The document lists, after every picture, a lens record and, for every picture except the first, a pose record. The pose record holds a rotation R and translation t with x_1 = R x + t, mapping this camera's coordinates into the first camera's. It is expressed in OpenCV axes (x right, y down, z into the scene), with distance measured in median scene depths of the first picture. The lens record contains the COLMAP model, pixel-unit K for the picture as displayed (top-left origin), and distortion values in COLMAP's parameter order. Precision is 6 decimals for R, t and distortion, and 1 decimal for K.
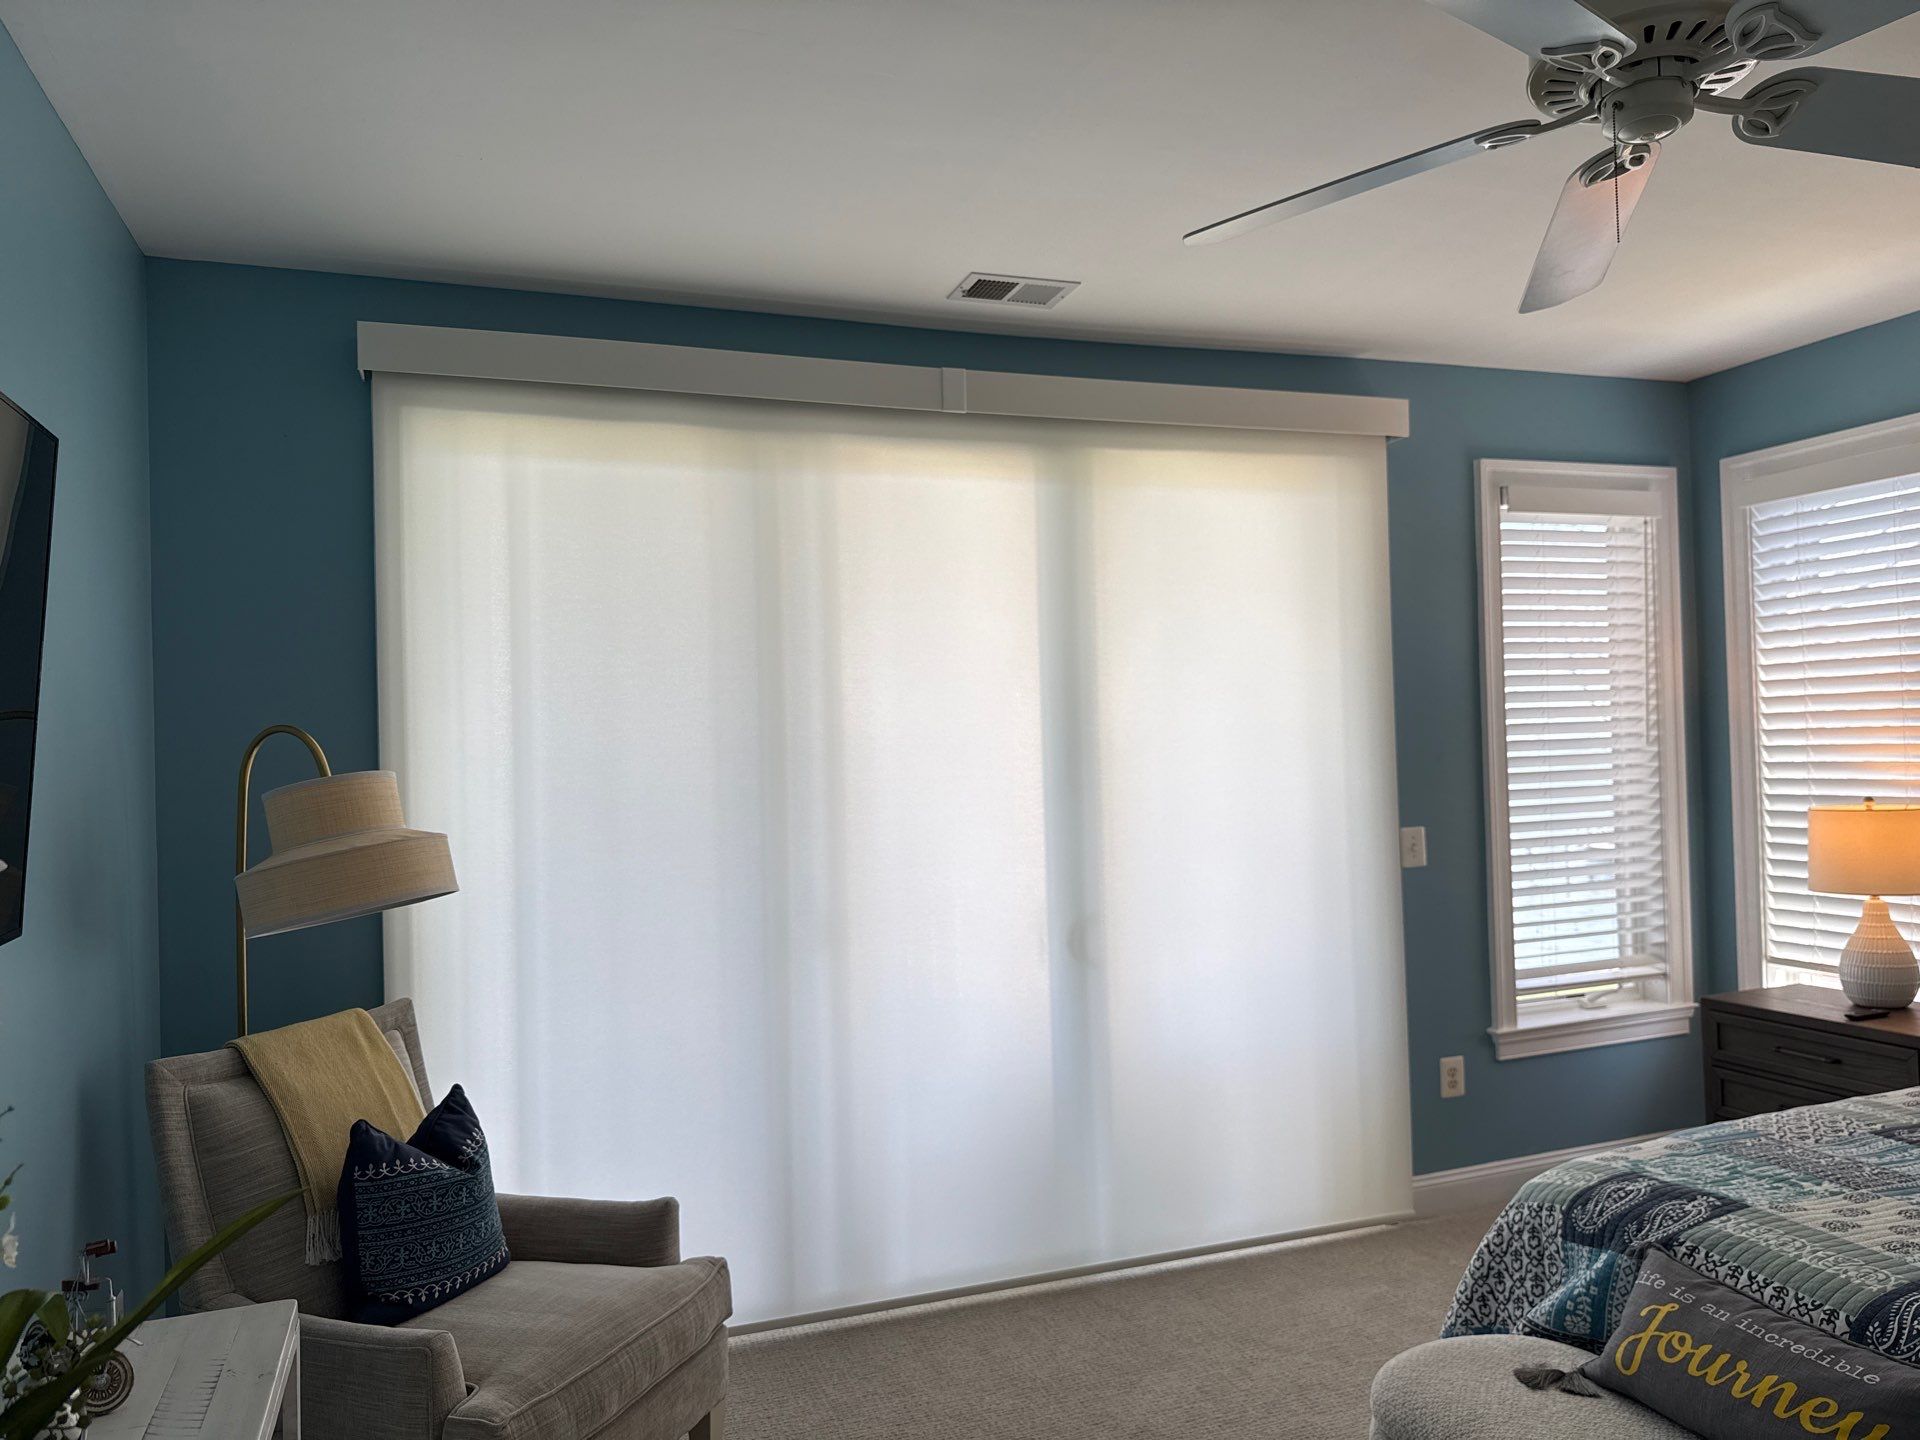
lens RADIAL K [[1362.4, 0, 960.4], [0, 1362.4, 714.7], [0, 0, 1]] dist [0.032066, -0.034707]
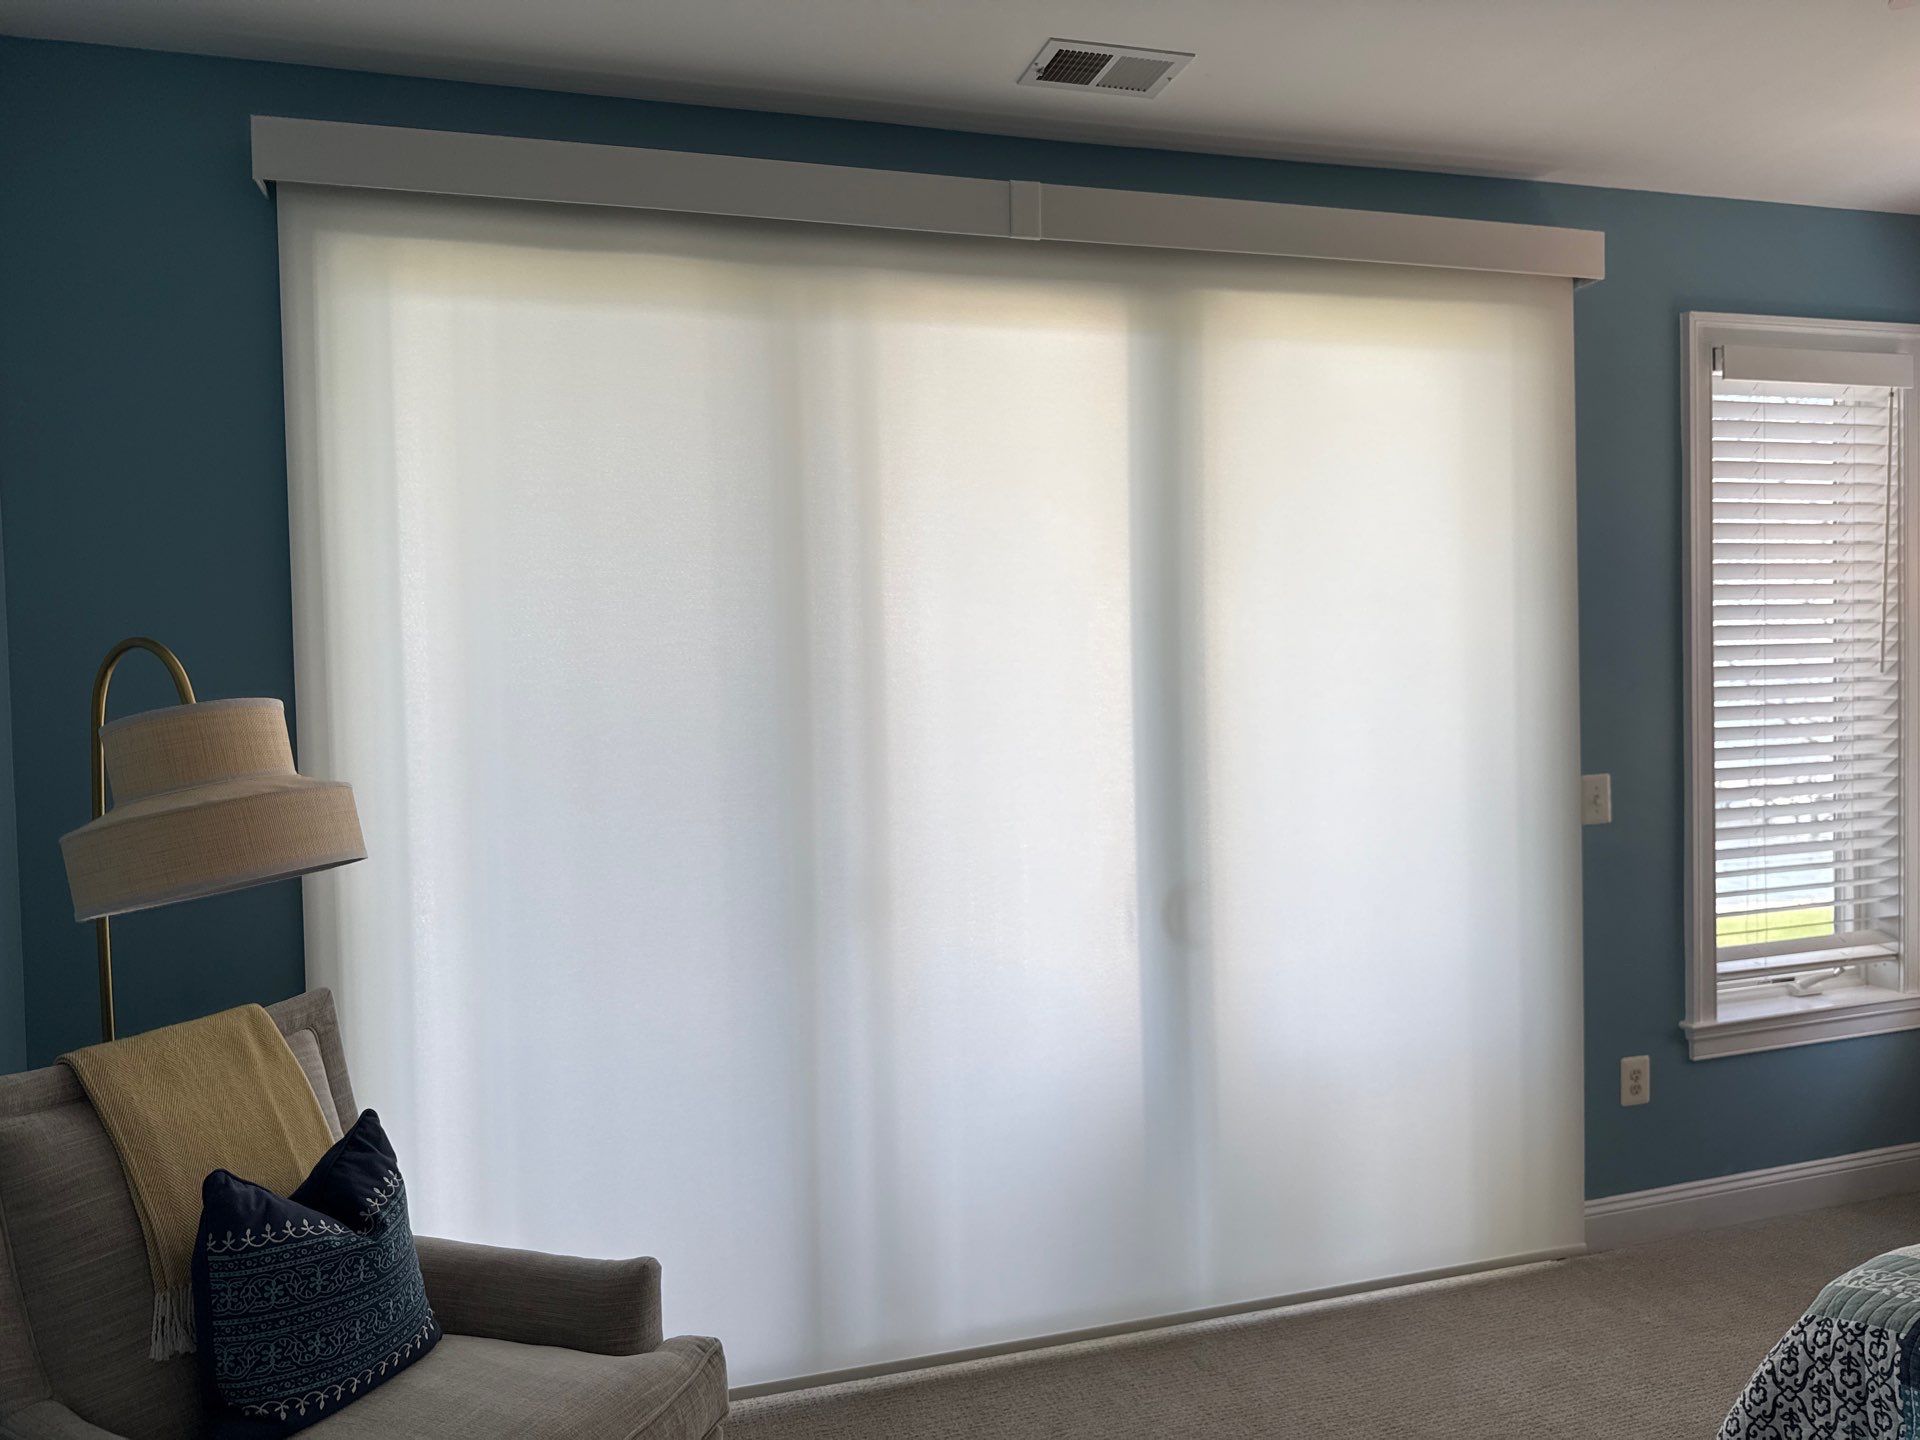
lens RADIAL K [[1362.4, 0, 964.0], [0, 1362.4, 732.9], [0, 0, 1]] dist [0.032066, -0.034707]
pose [[0.998894, 0.004997, -0.046750, -0.001626], [-0.002036, 0.998001, 0.063171, 0.009234], [0.046972, -0.063006, 0.996907, 0.213649]]
